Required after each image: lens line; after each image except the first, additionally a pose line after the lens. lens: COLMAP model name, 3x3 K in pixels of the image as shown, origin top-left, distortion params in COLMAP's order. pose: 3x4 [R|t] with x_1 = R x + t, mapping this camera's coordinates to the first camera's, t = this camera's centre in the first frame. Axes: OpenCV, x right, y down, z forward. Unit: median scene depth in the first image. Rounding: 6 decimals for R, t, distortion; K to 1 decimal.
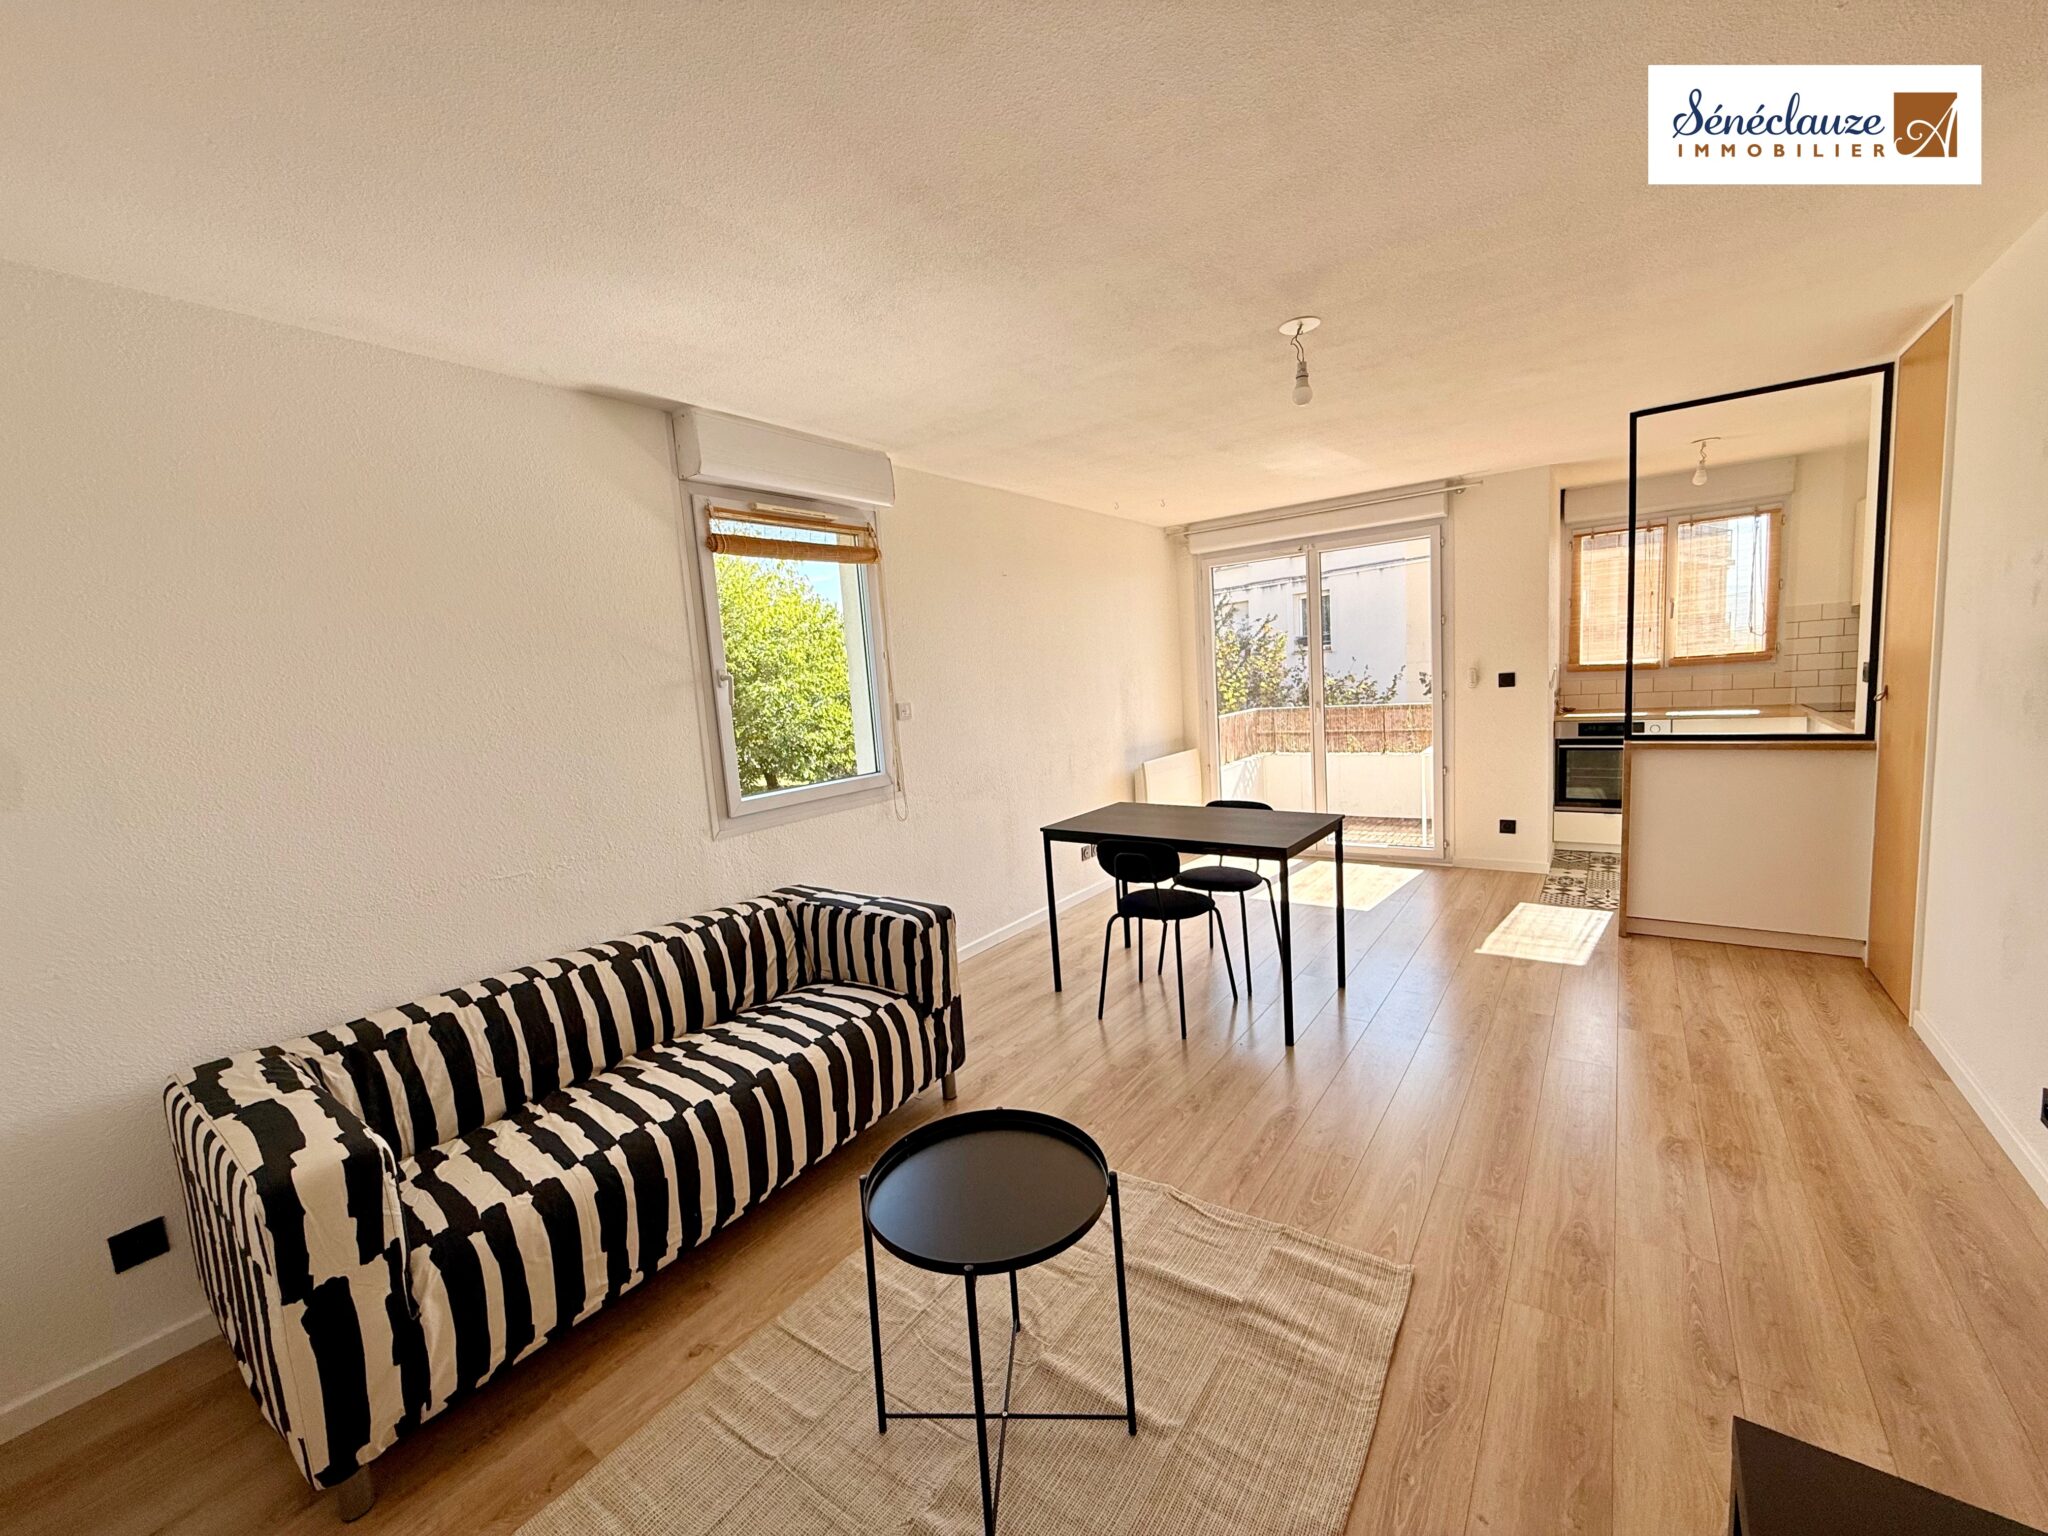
lens RADIAL K [[813.9, 0, 1019.3], [0, 813.9, 768.4], [0, 0, 1]] dist [0.000228, -0.000266]
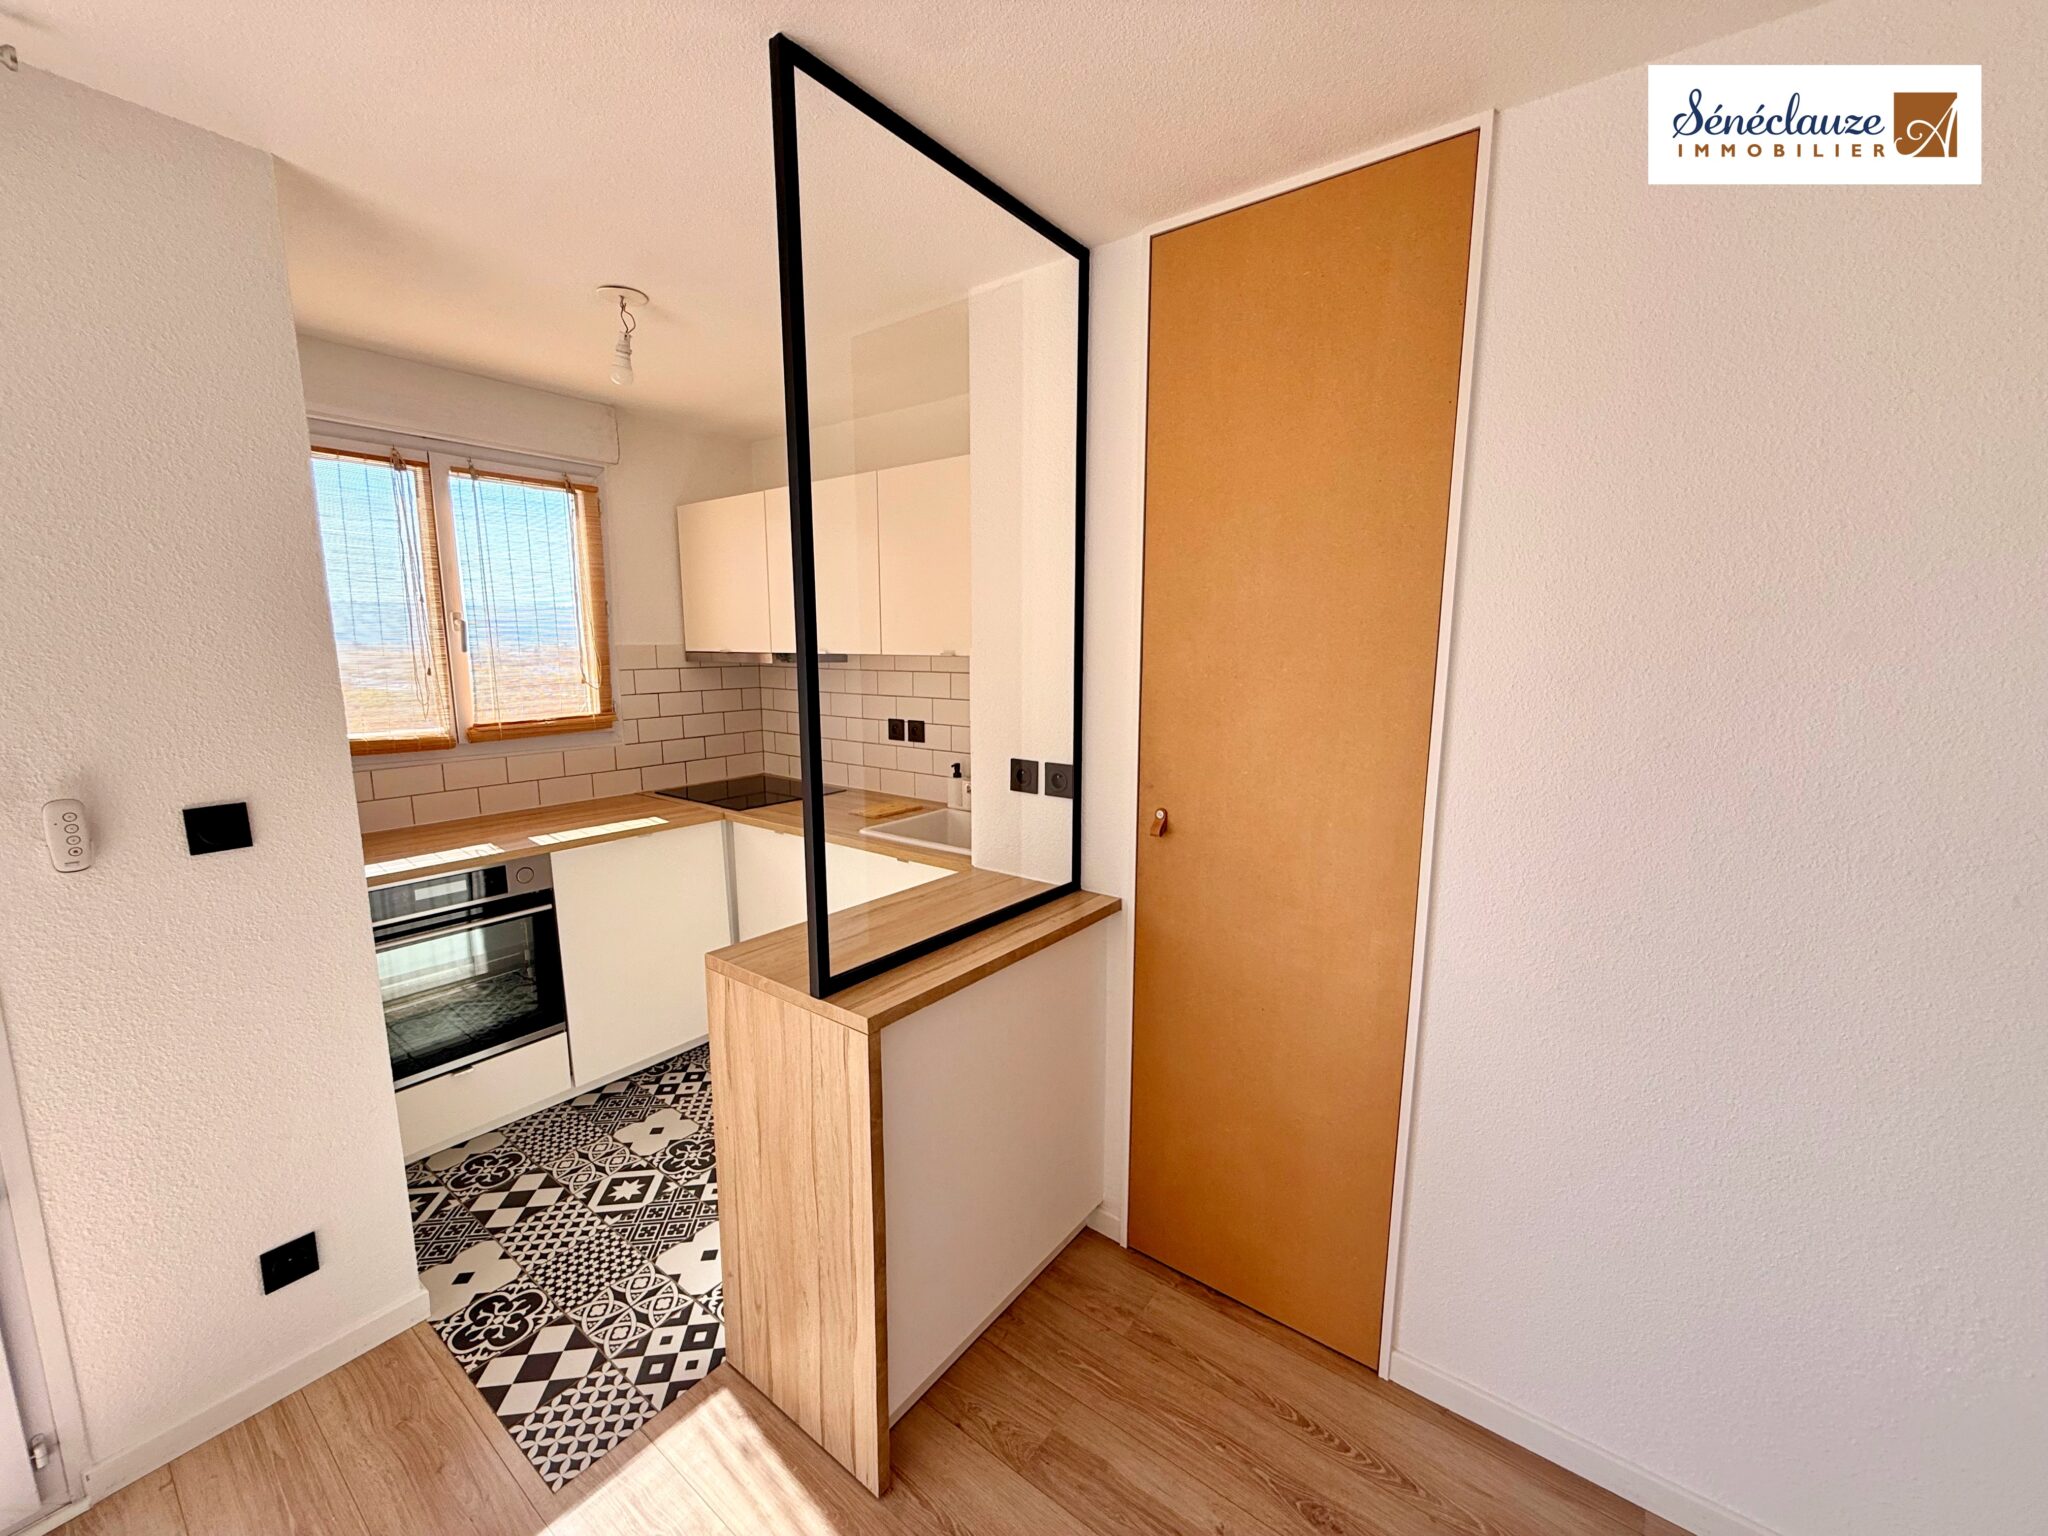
lens RADIAL K [[813.9, 0, 1019.3], [0, 813.9, 768.4], [0, 0, 1]] dist [0.000228, -0.000266]
pose [[0.017626, -0.085867, 0.996151, 0.340521], [0.110558, 0.990363, 0.083412, -0.139227], [-0.993713, 0.108662, 0.026950, 0.780674]]
